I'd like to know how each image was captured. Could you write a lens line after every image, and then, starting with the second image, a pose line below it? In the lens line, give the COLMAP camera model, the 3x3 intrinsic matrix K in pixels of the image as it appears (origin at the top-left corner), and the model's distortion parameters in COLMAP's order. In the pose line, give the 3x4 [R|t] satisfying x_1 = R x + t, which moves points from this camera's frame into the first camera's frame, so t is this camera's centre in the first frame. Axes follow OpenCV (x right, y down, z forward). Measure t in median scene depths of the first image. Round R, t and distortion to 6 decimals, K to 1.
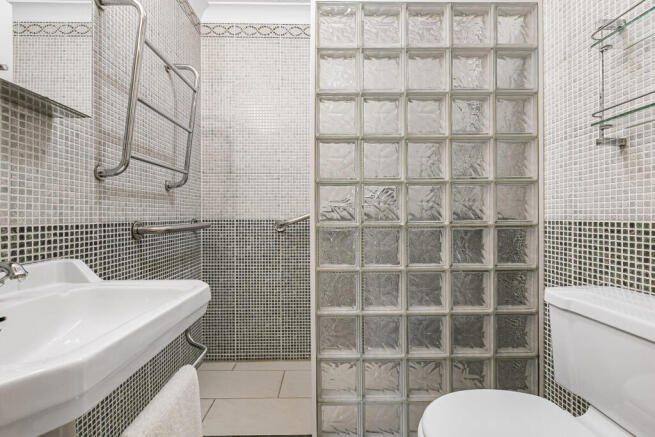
lens RADIAL K [[303.1, 0, 307.8], [0, 303.1, 217.9], [0, 0, 1]] dist [0.011694, -0.004042]
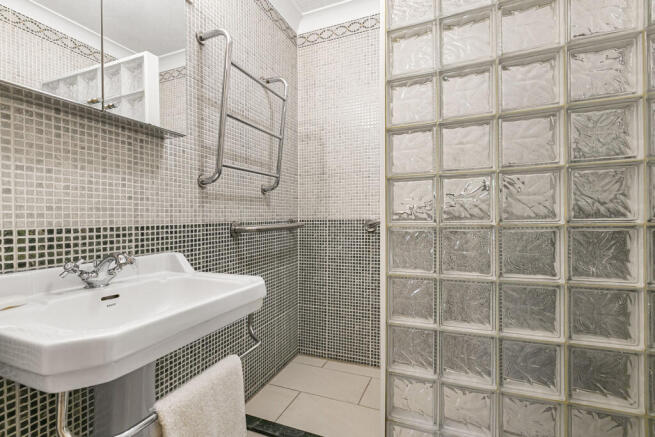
lens RADIAL K [[303.1, 0, 326.0], [0, 303.1, 217.0], [0, 0, 1]] dist [0.011694, -0.004042]
pose [[0.922262, -0.010486, -0.386423, 0.209871], [0.009370, 0.999945, -0.004772, 0.002687], [0.386452, 0.000780, 0.922309, 0.083858]]
